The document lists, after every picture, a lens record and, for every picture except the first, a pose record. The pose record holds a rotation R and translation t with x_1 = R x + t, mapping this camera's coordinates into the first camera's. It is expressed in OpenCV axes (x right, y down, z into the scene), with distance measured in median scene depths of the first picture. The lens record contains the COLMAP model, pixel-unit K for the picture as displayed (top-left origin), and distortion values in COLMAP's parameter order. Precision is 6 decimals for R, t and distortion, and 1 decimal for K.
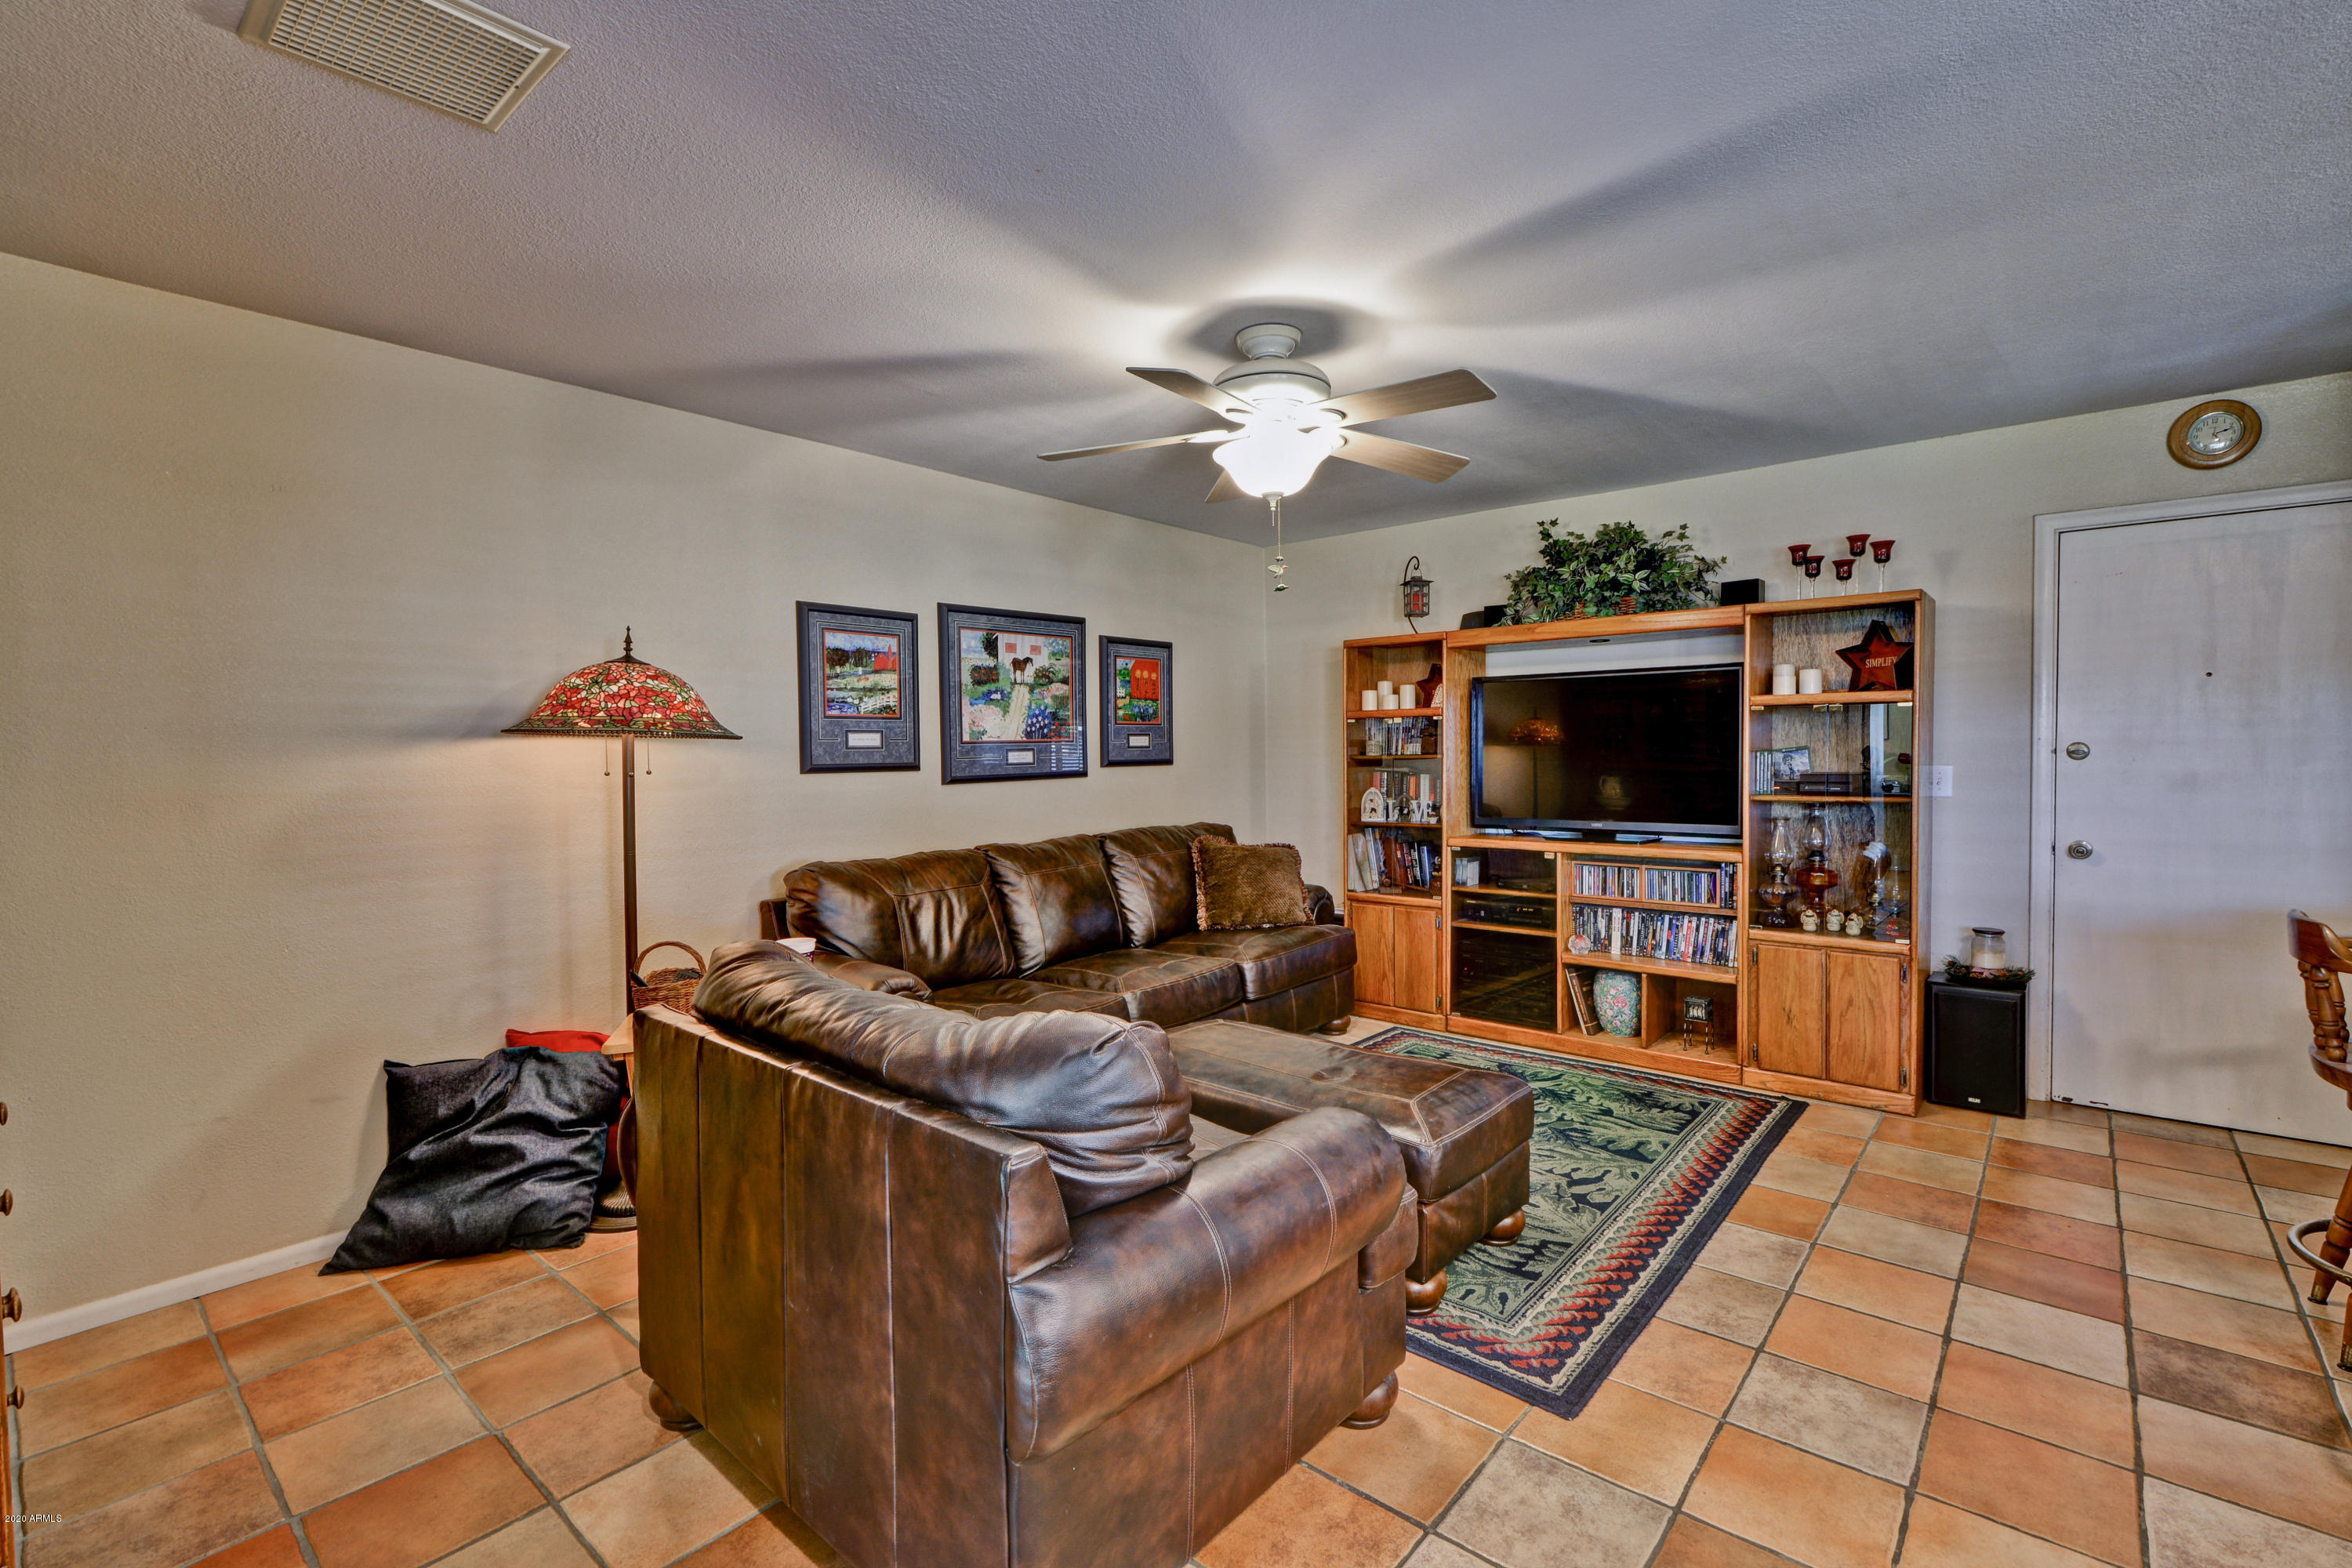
lens RADIAL K [[1048.3, 0, 1174.0], [0, 1048.3, 782.6], [0, 0, 1]] dist [0.002718, 0.000022]
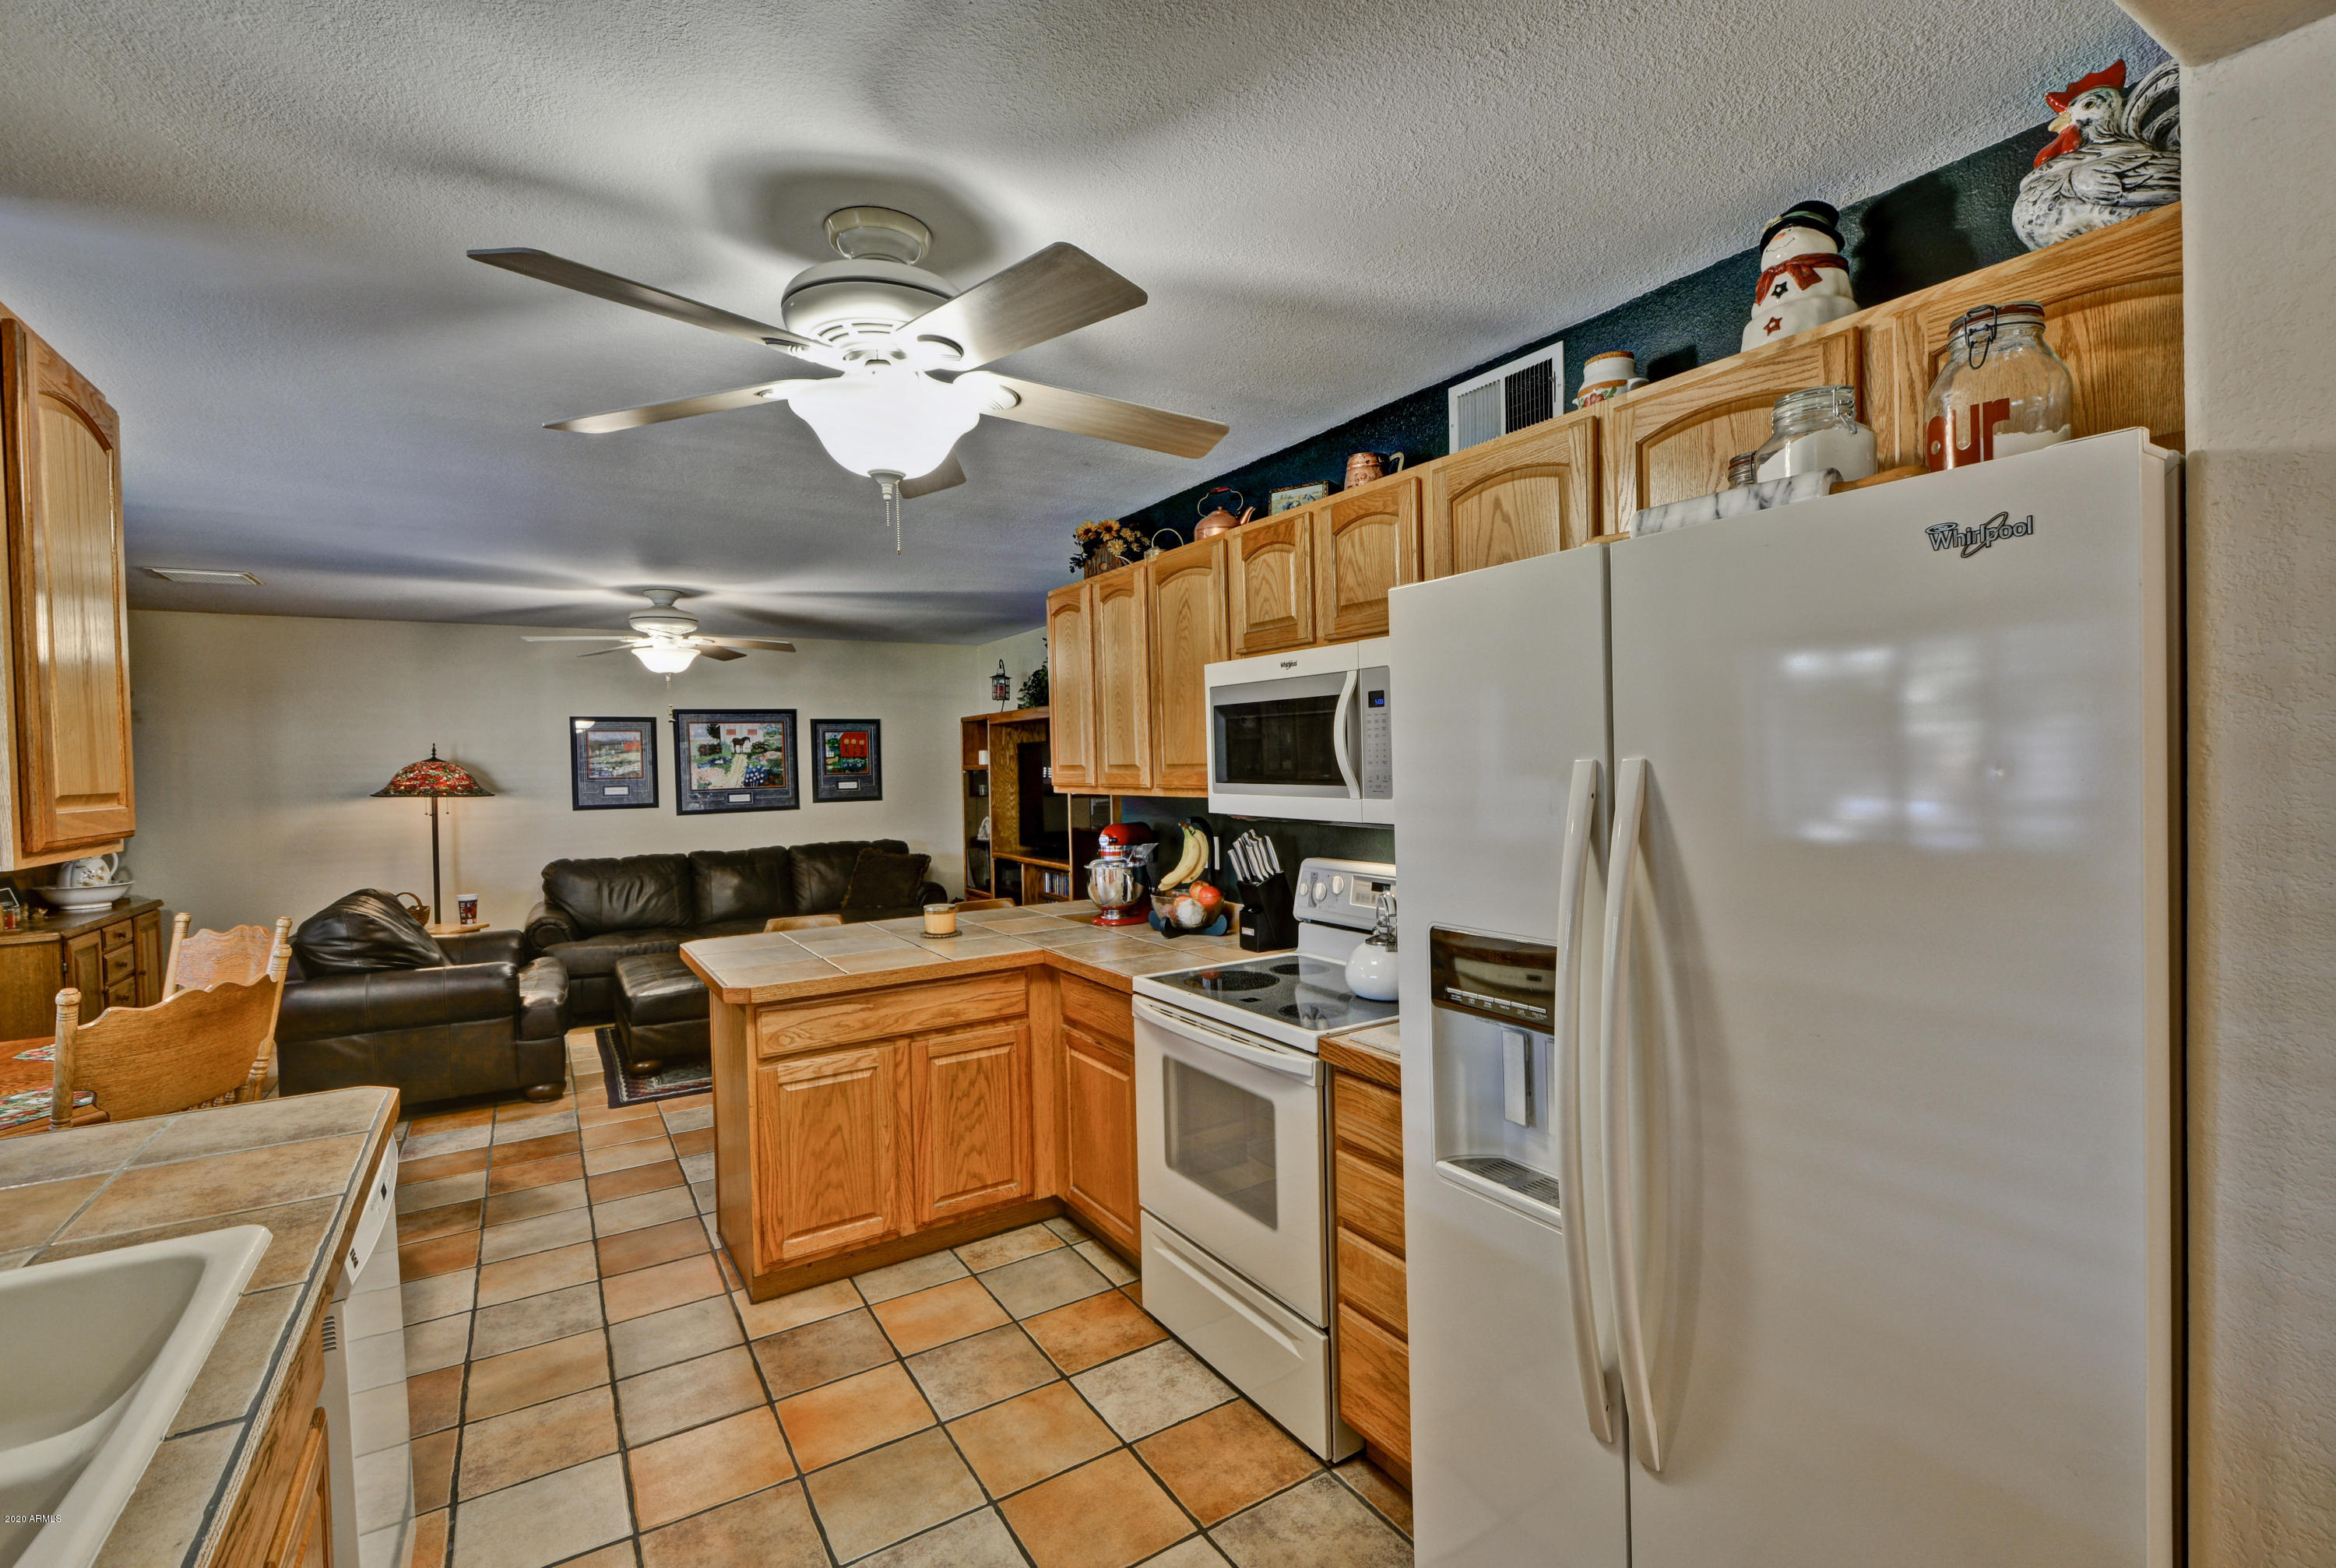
lens RADIAL K [[1034.0, 0, 1172.3], [0, 1034.0, 777.8], [0, 0, 1]] dist [0.000838, 0.000020]
pose [[0.955247, -0.008441, -0.295690, 0.997964], [0.003468, 0.999844, -0.017338, -0.026091], [0.295790, 0.015536, 0.955127, -0.351935]]
